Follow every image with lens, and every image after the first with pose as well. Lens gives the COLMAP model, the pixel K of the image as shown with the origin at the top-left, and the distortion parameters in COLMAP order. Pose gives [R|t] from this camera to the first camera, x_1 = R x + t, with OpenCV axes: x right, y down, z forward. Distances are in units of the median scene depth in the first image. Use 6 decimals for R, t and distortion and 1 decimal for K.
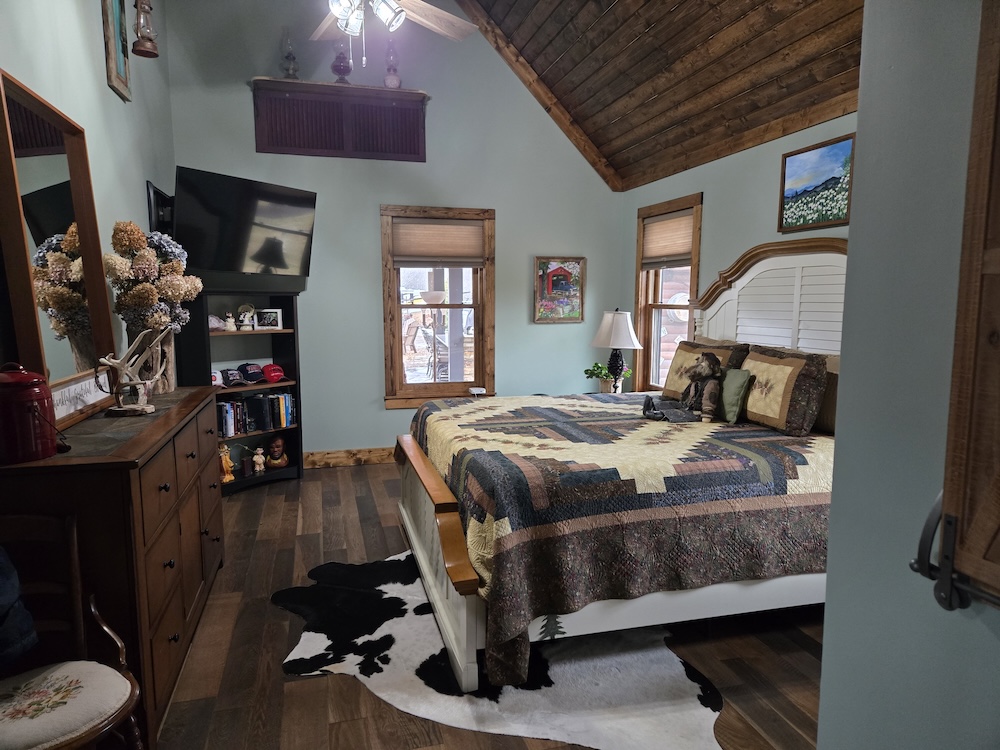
lens RADIAL K [[676.4, 0, 500.3], [0, 676.4, 375.8], [0, 0, 1]] dist [-0.029523, -0.003642]
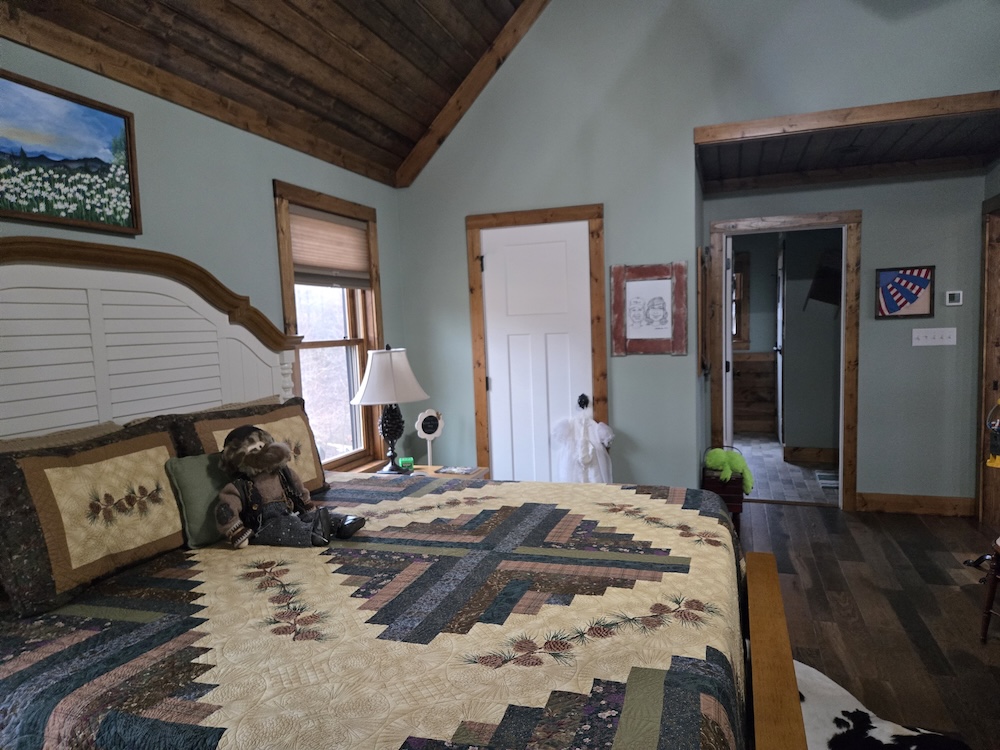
lens RADIAL K [[676.4, 0, 504.4], [0, 676.4, 381.5], [0, 0, 1]] dist [-0.029523, -0.003642]
pose [[-0.831088, -0.008741, 0.556073, -0.210357], [0.103487, 0.979983, 0.170072, -0.150197], [-0.546428, 0.198891, -0.813547, 1.364042]]
